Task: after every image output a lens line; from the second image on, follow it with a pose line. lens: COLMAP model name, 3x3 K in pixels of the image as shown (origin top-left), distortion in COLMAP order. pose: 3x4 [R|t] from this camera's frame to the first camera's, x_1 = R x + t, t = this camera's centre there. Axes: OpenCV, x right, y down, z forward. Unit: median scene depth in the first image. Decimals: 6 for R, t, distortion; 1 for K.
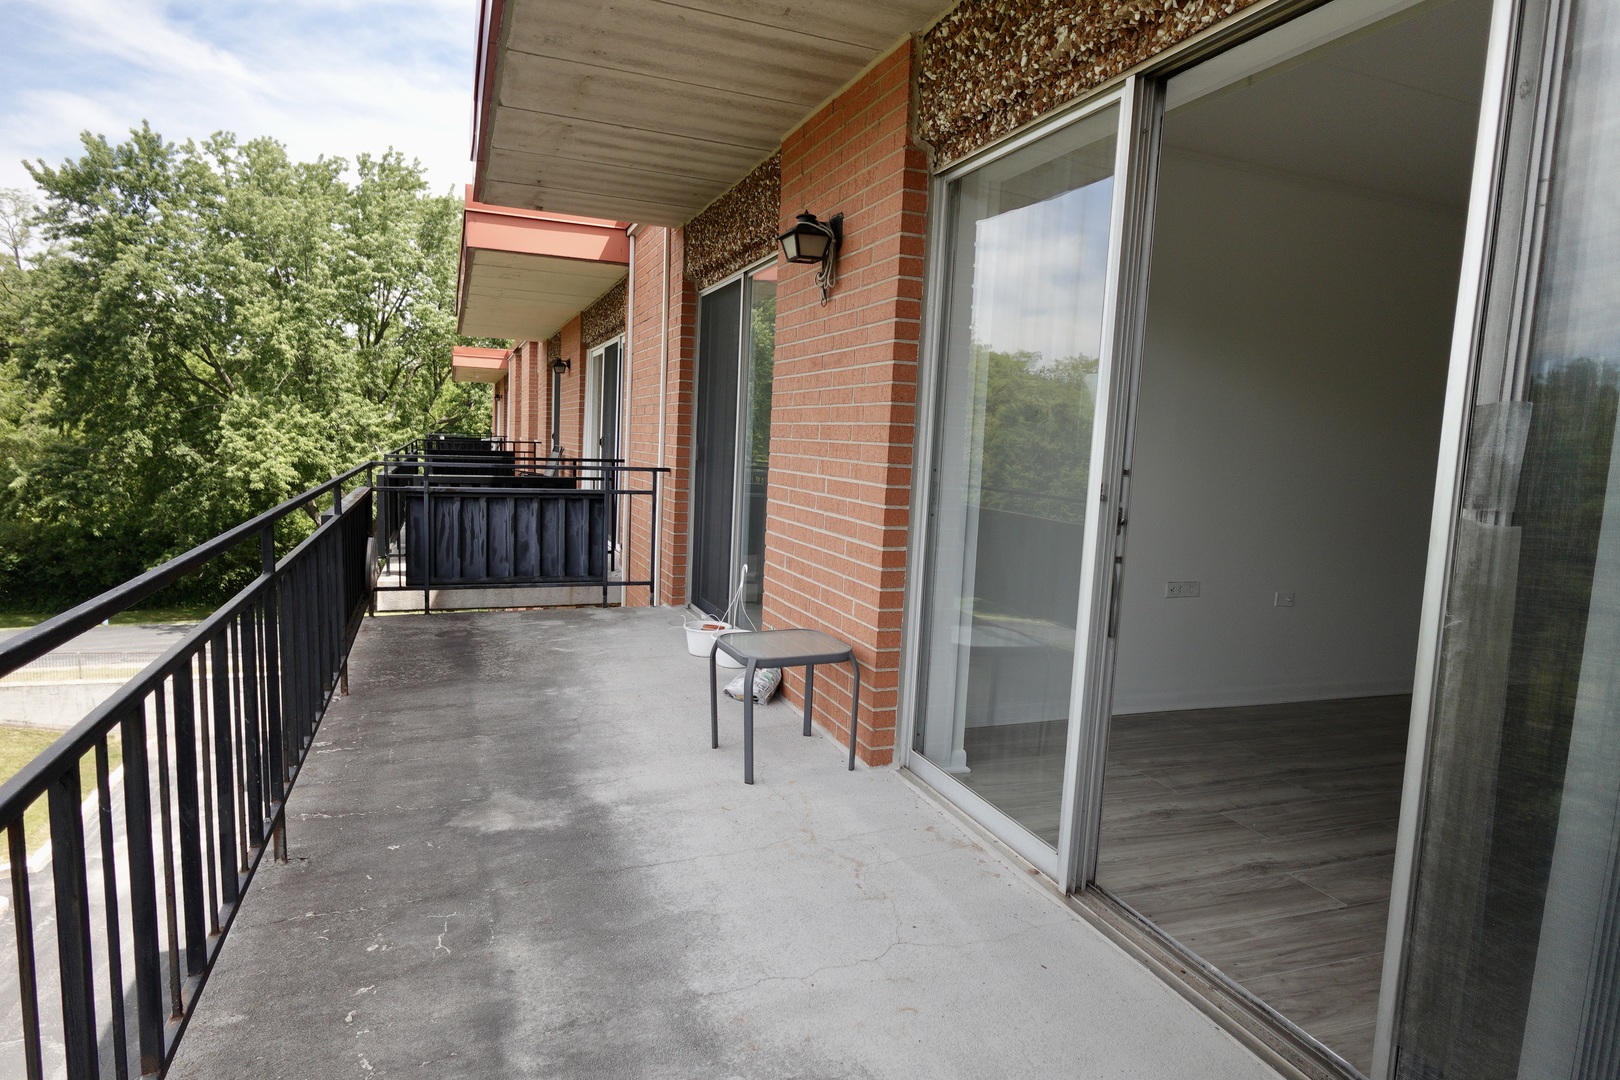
lens RADIAL K [[908.1, 0, 810.0], [0, 908.1, 540.0], [0, 0, 1]] dist [-0.001033, -0.000229]
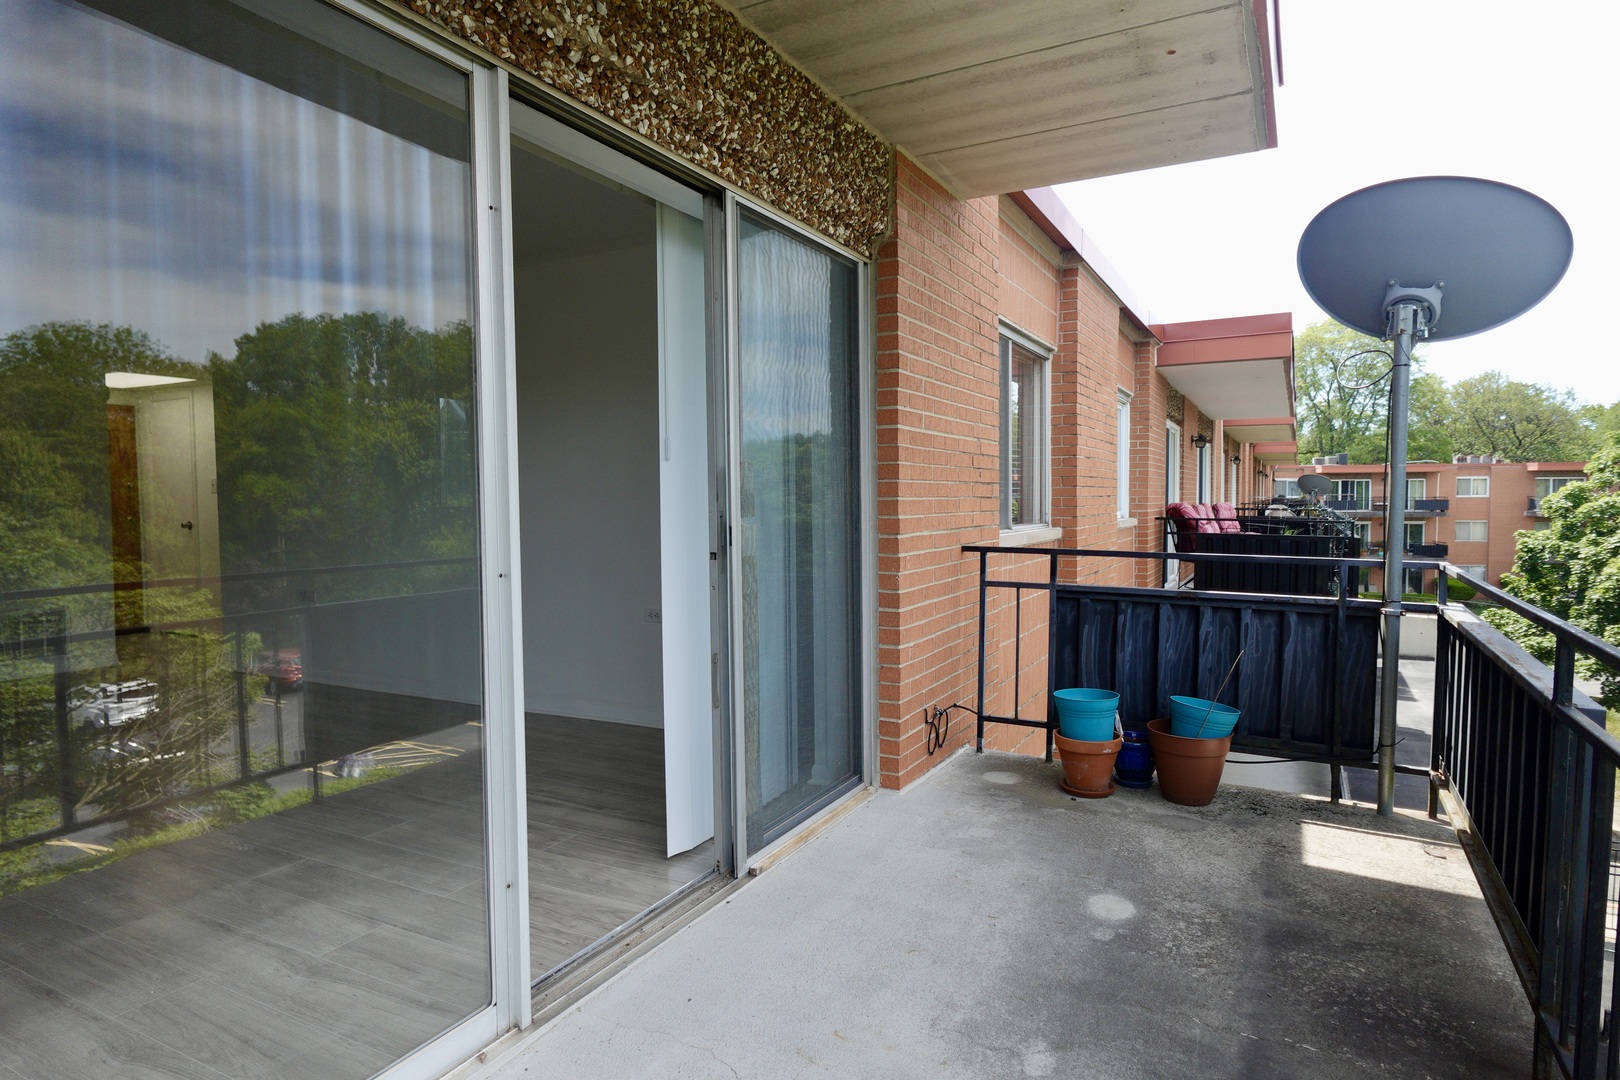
lens RADIAL K [[908.1, 0, 810.0], [0, 908.1, 540.0], [0, 0, 1]] dist [-0.001033, -0.000229]
pose [[-0.641049, -0.076190, 0.763709, -0.535567], [0.064606, 0.986172, 0.152613, -0.175460], [-0.764776, 0.147172, -0.627262, 1.374641]]
